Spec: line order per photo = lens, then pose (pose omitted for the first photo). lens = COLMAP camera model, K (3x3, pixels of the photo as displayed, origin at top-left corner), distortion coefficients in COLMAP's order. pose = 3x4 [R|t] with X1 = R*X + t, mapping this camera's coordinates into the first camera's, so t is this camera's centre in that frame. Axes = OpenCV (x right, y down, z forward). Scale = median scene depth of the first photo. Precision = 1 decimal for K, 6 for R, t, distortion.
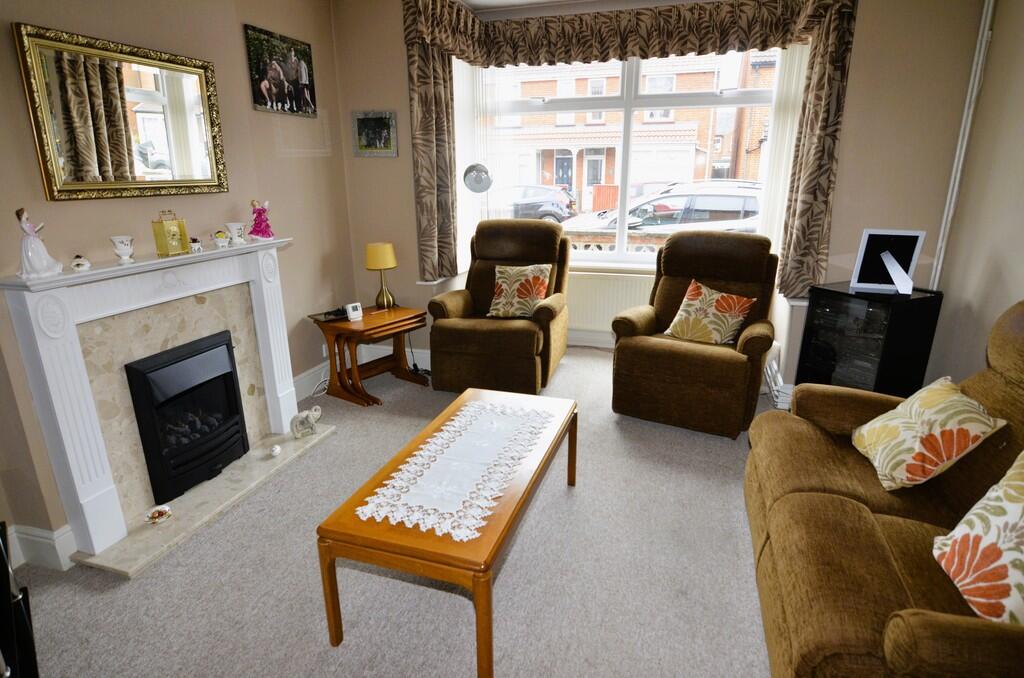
lens RADIAL K [[557.2, 0, 512.0], [0, 557.2, 339.0], [0, 0, 1]] dist [-0.005476, -0.001781]
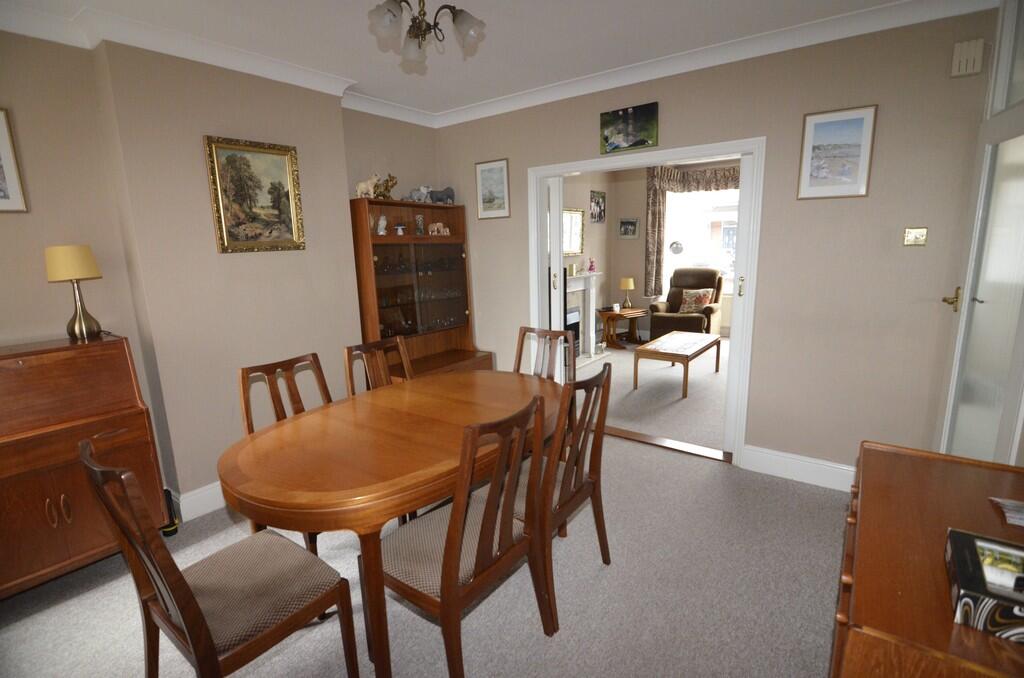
lens RADIAL K [[488.6, 0, 512.0], [0, 488.6, 339.0], [0, 0, 1]] dist [0.009181, -0.019092]
pose [[0.946805, 0.046552, -0.318424, -0.046599], [-0.074758, 0.994230, -0.076933, 0.242818], [0.313005, 0.096645, 0.944822, -0.907869]]
